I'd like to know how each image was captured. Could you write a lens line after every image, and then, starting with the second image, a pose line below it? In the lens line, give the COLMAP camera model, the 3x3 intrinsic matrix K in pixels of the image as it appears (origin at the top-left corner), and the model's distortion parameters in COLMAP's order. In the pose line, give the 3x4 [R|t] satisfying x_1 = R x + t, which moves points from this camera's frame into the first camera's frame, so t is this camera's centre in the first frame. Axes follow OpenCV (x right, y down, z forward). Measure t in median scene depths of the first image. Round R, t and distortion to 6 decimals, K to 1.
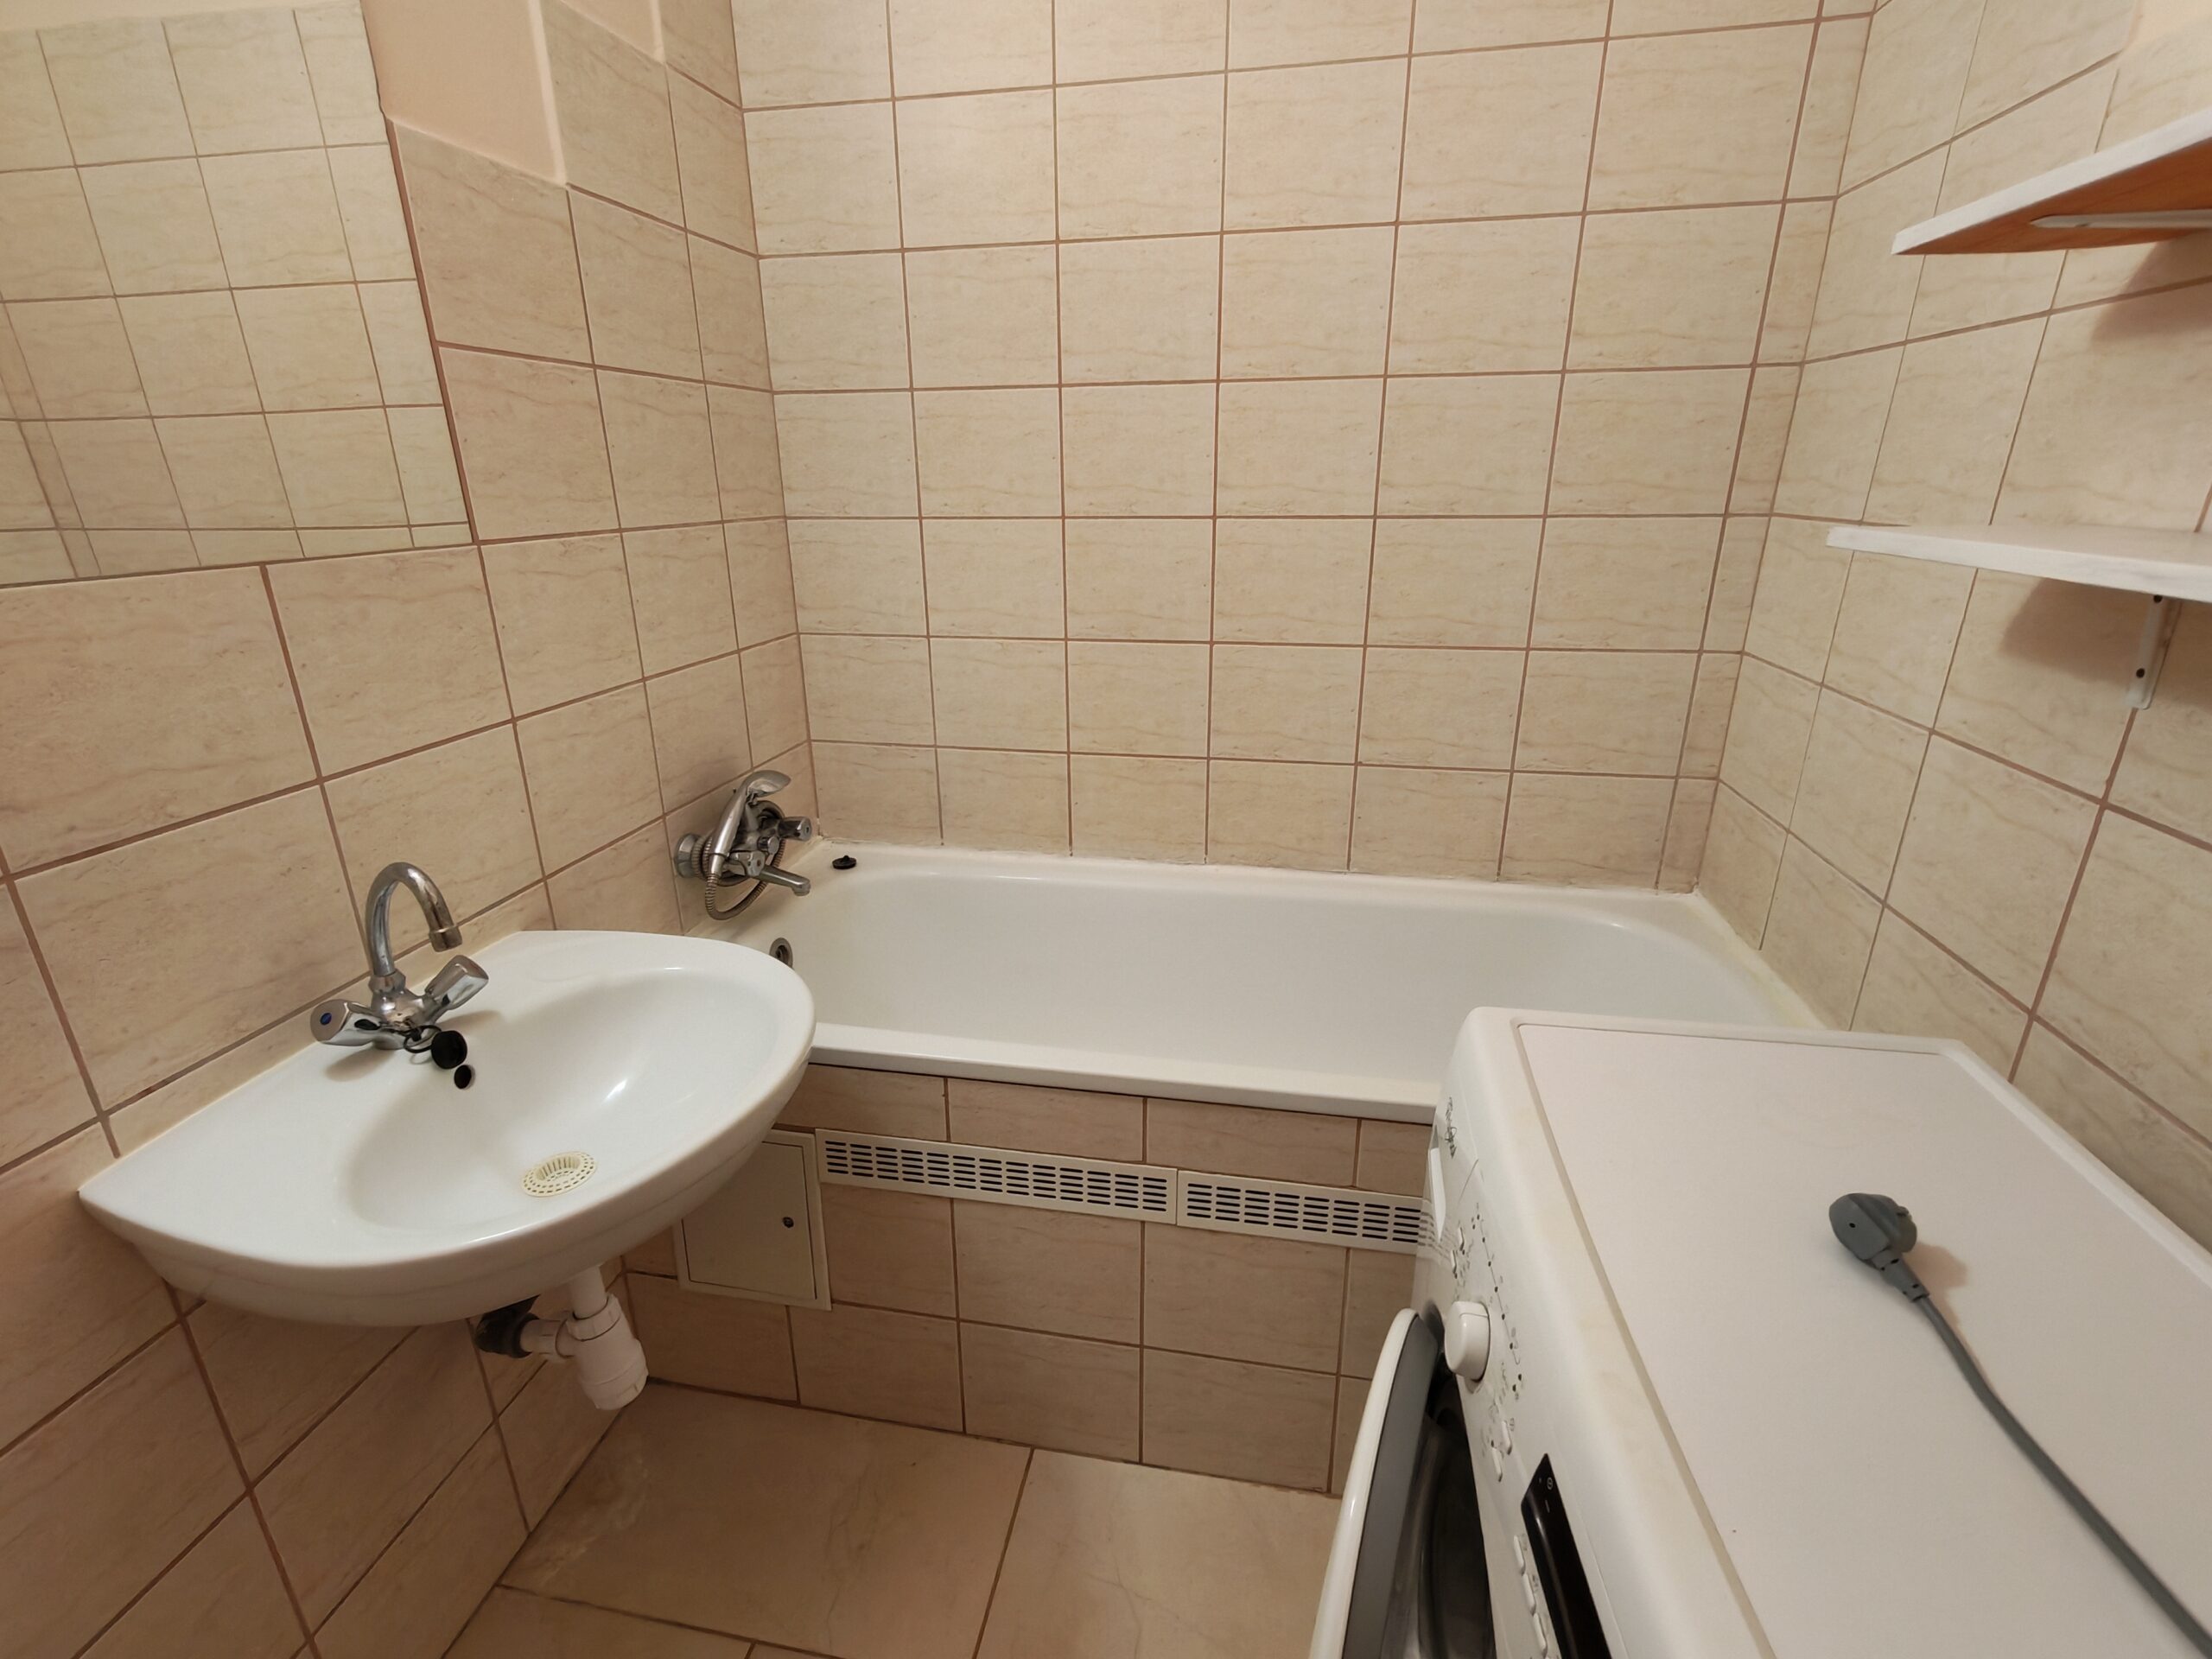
lens RADIAL K [[1012.3, 0, 1101.8], [0, 1012.3, 828.2], [0, 0, 1]] dist [-0.001468, -0.000262]
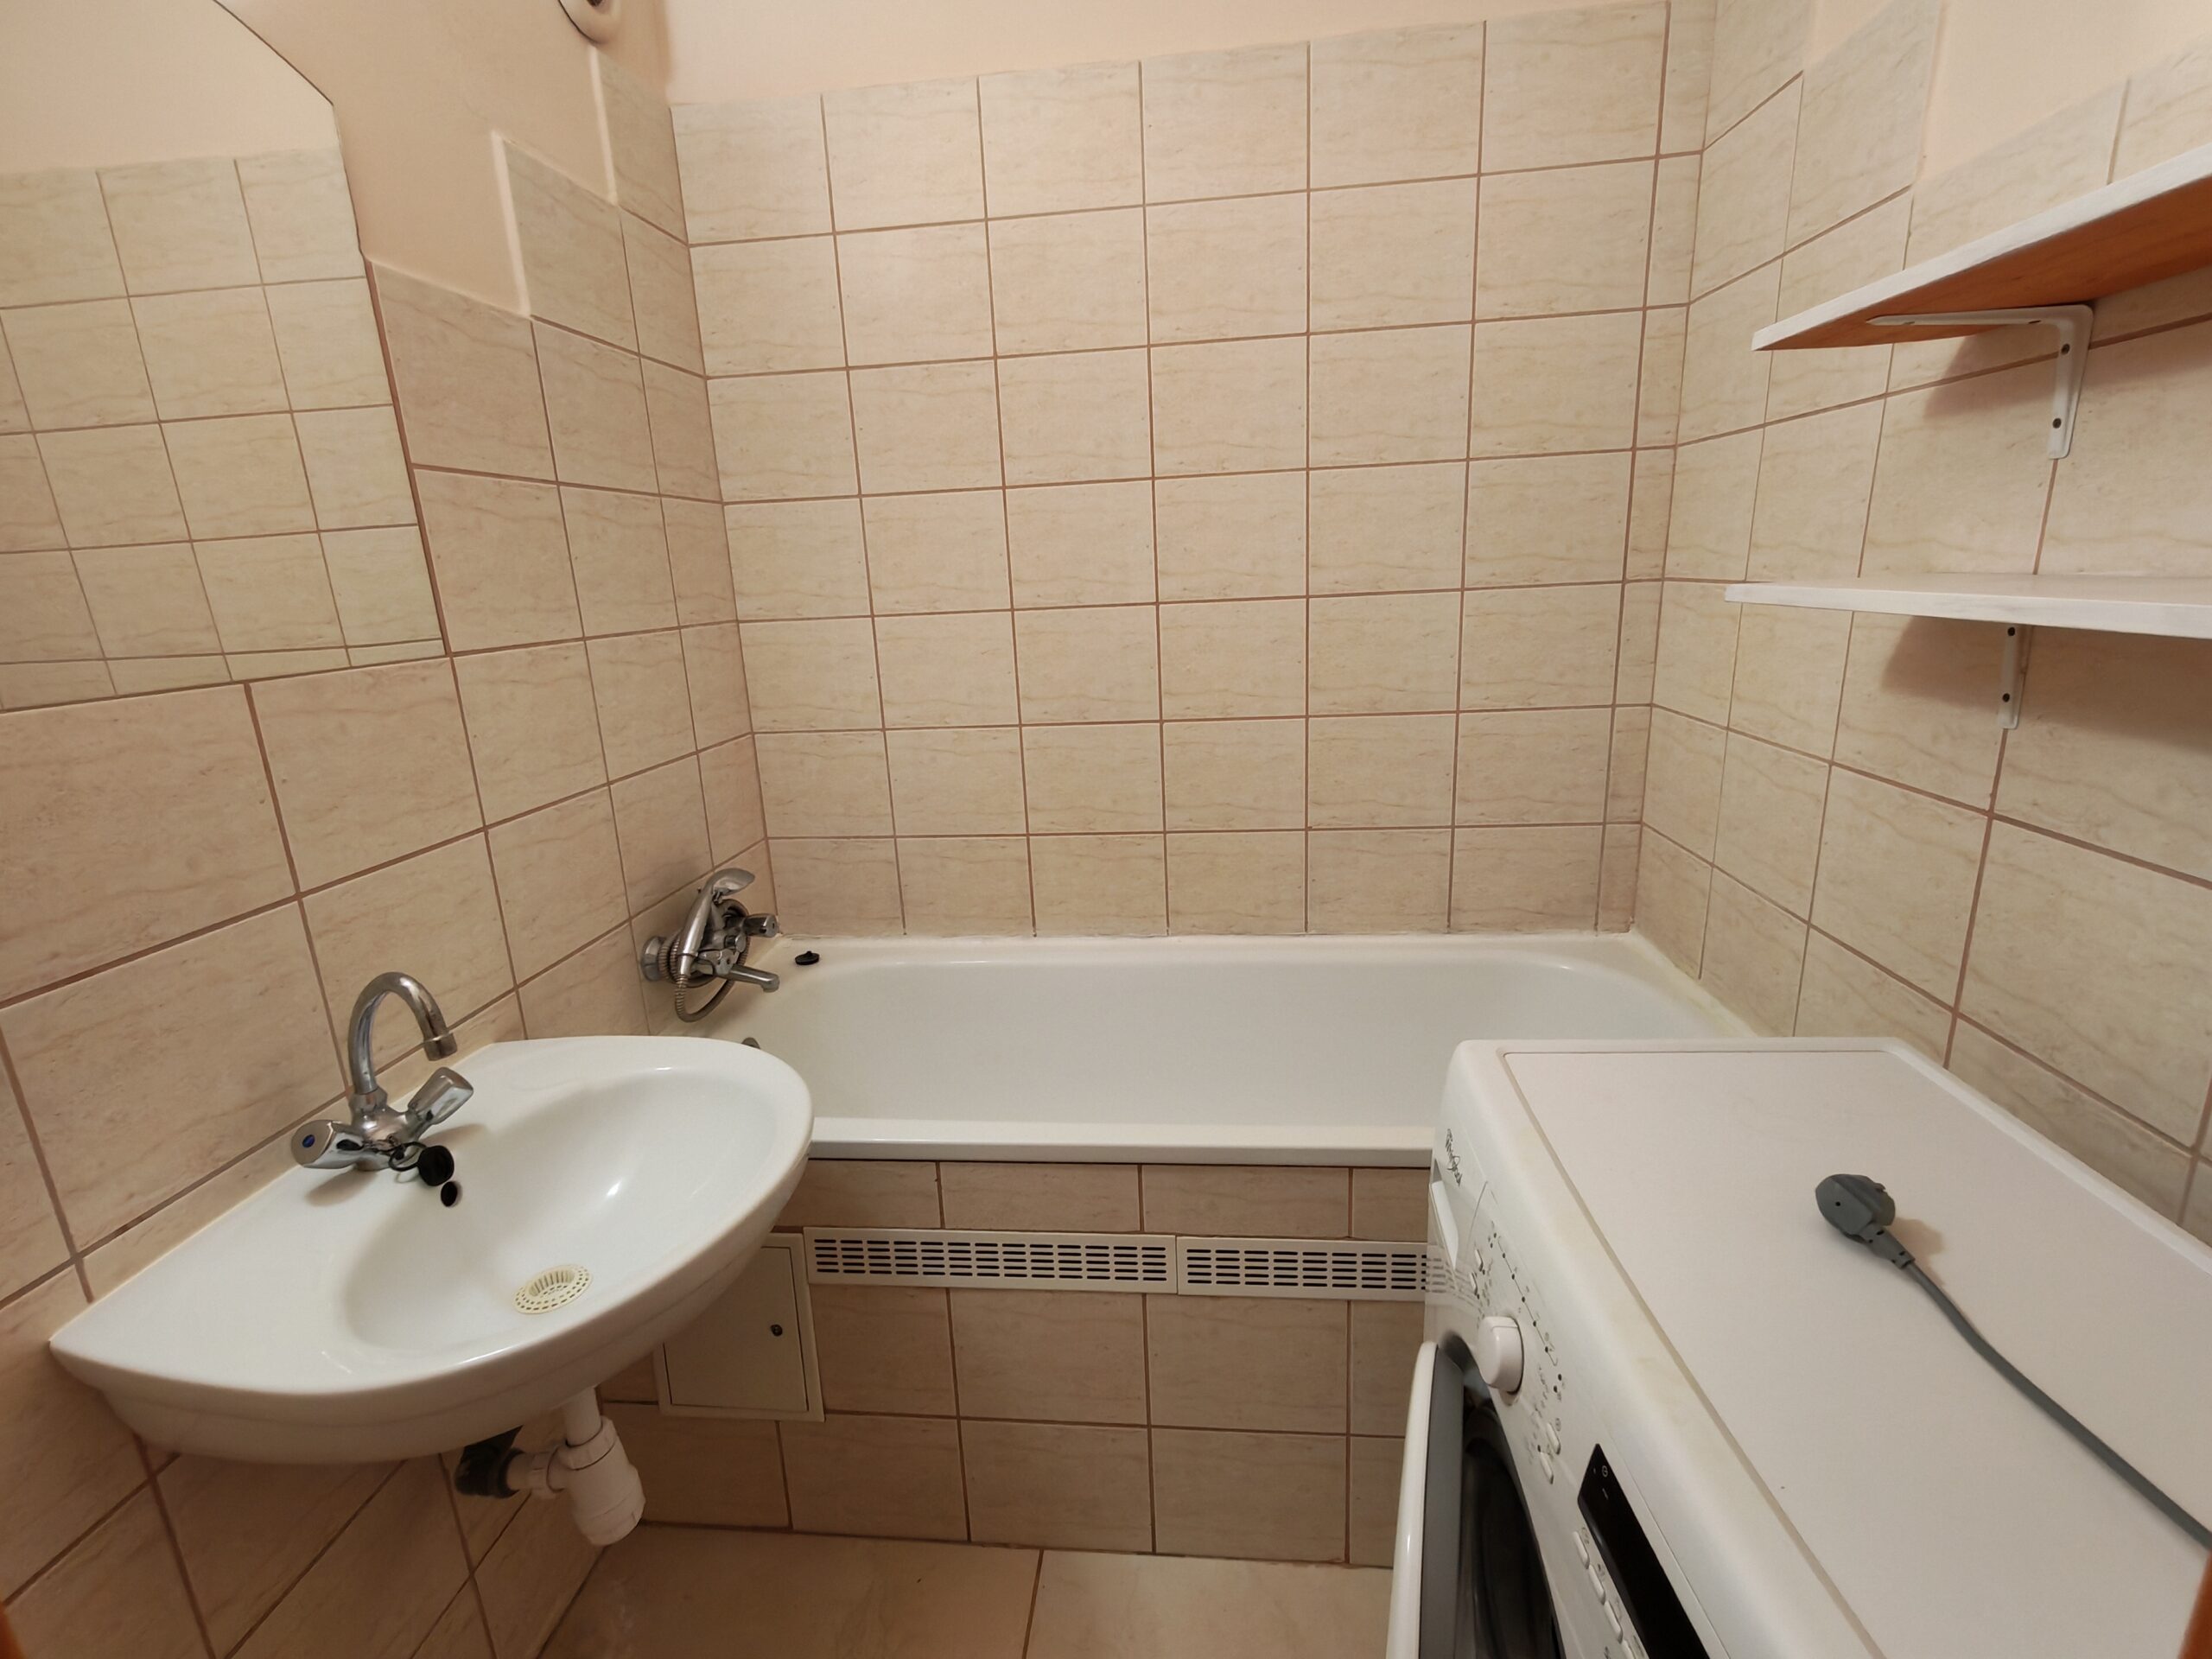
lens RADIAL K [[1012.3, 0, 1101.6], [0, 1012.3, 827.1], [0, 0, 1]] dist [-0.001468, -0.000262]
pose [[0.995657, -0.057207, 0.073447, -0.047434], [0.063523, 0.994203, -0.086752, 0.015816], [-0.068058, 0.091041, 0.993519, -0.028860]]
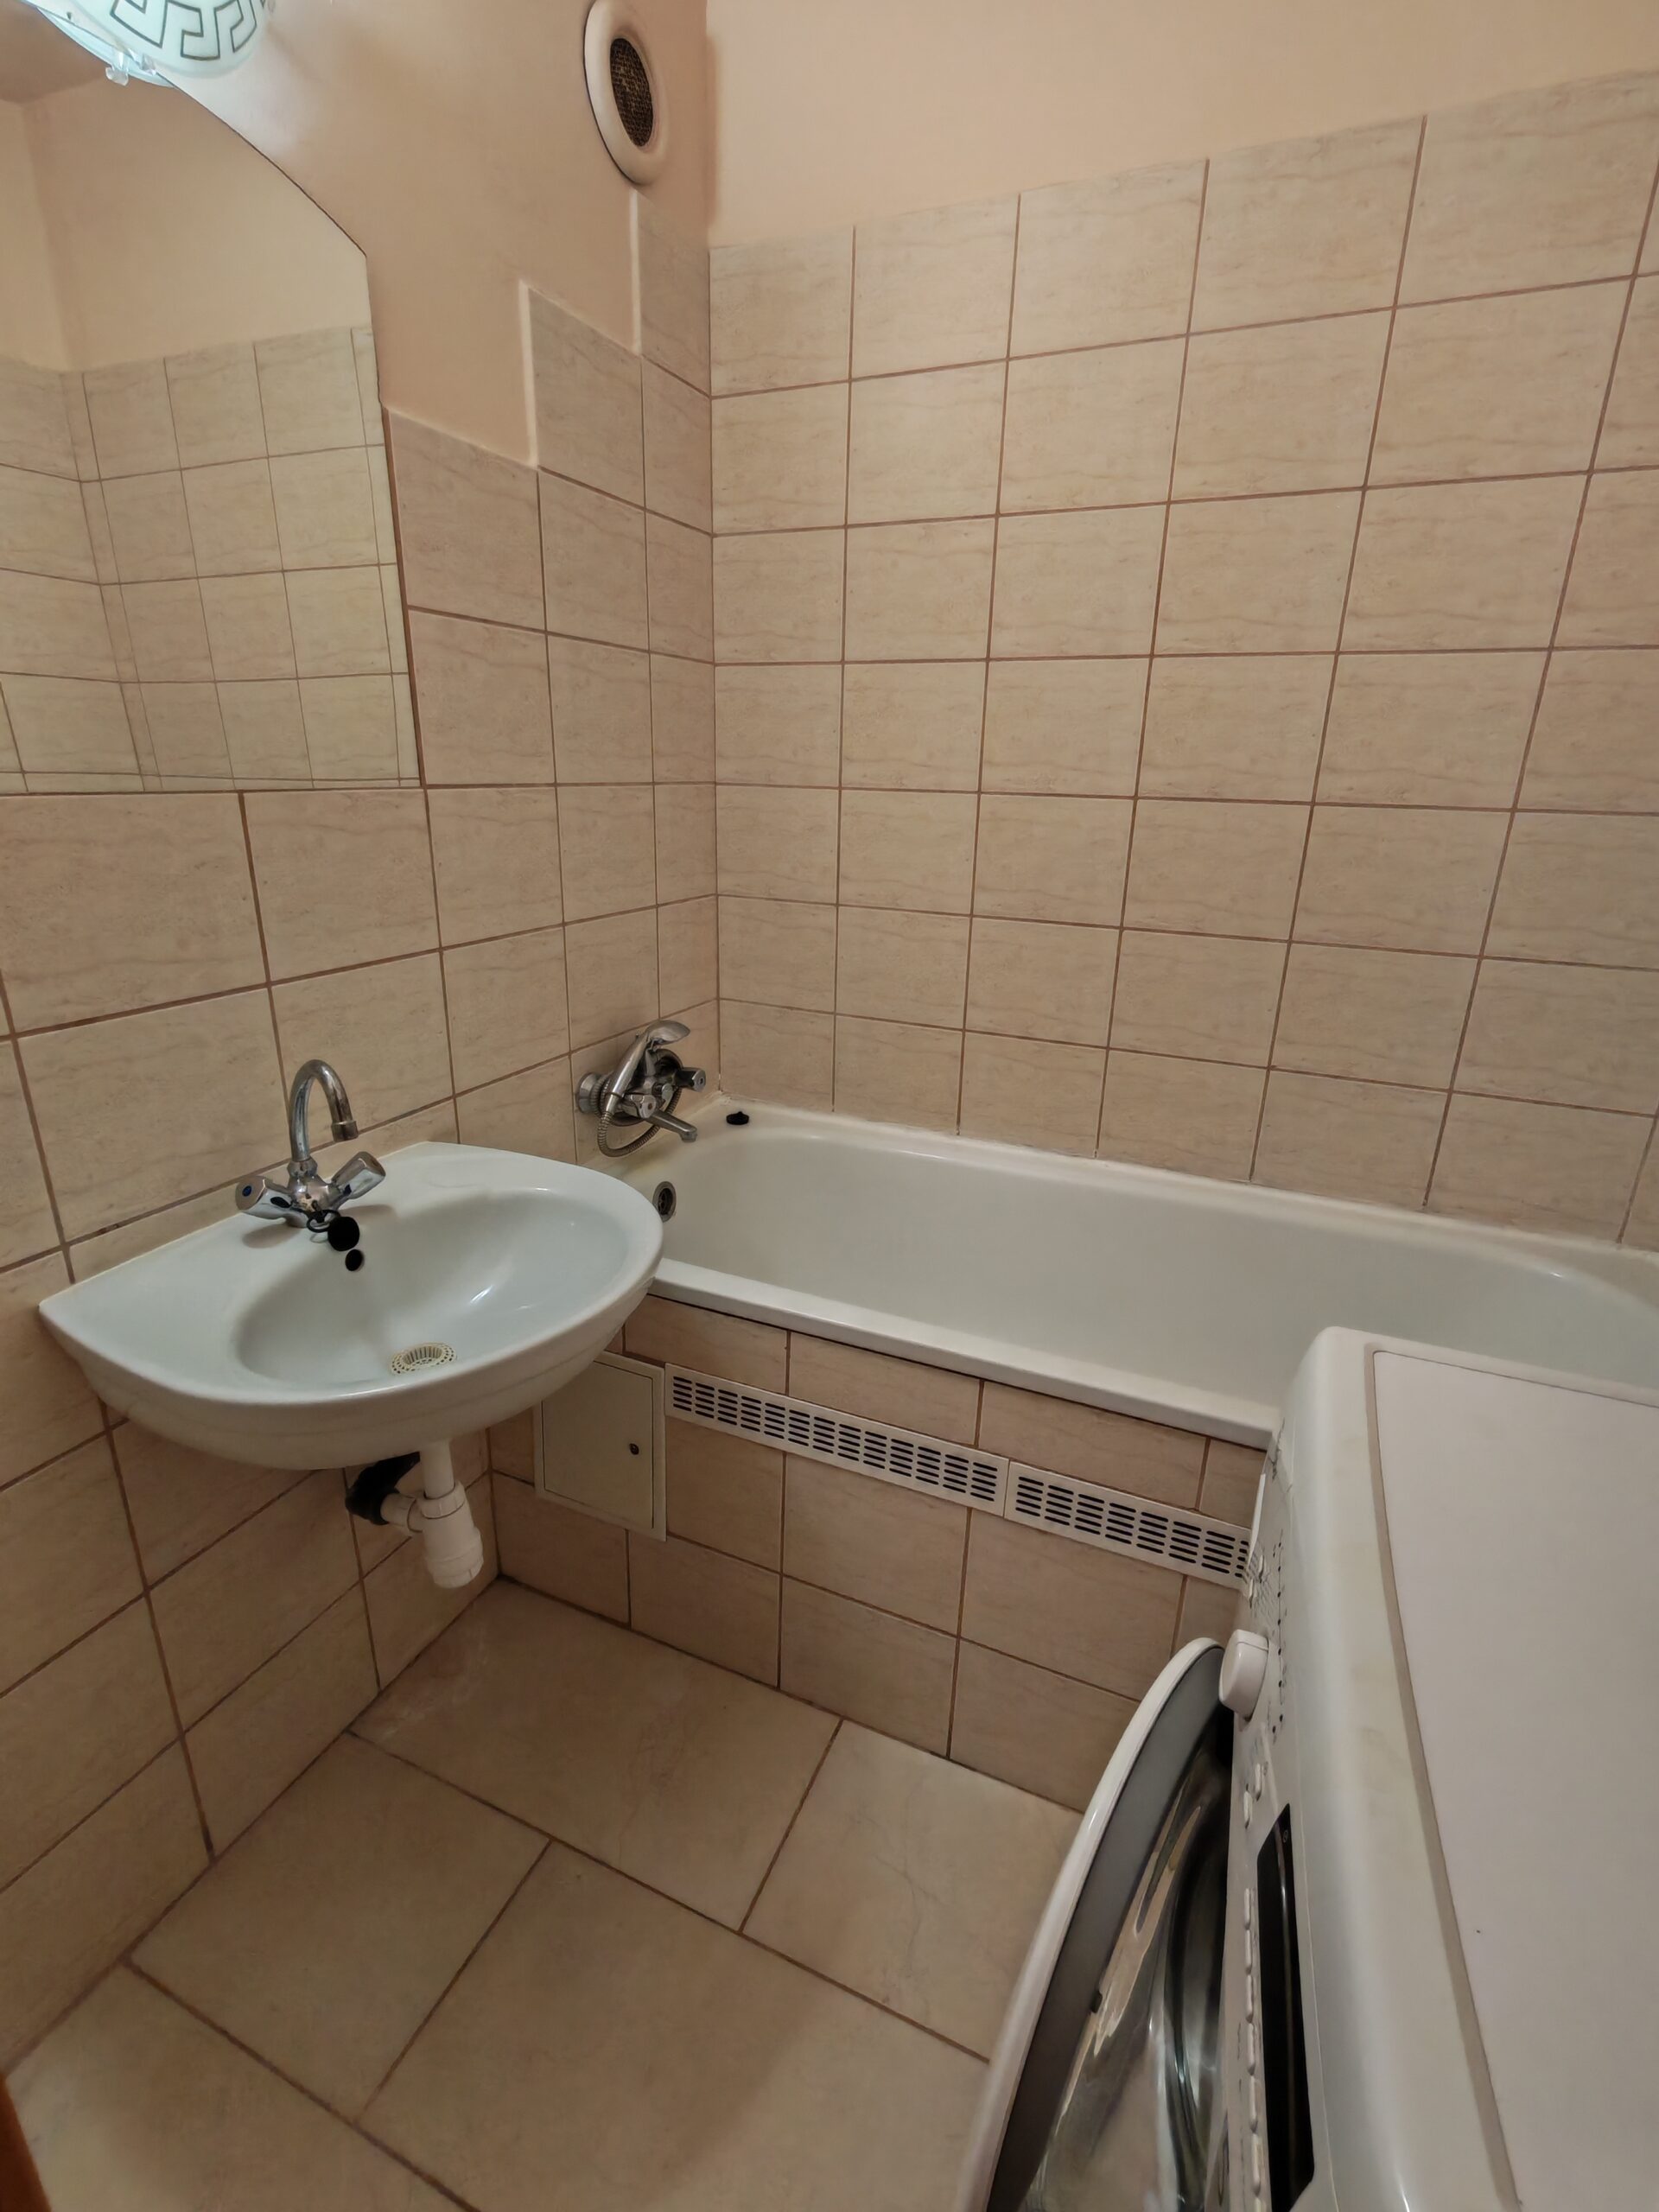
lens RADIAL K [[1012.3, 0, 829.5], [0, 1012.3, 1100.7], [0, 0, 1]] dist [-0.001468, -0.000262]
pose [[0.974128, 0.099887, -0.202727, 0.066465], [-0.103219, 0.994641, -0.005902, 0.018754], [0.201051, 0.026675, 0.979218, 0.009849]]
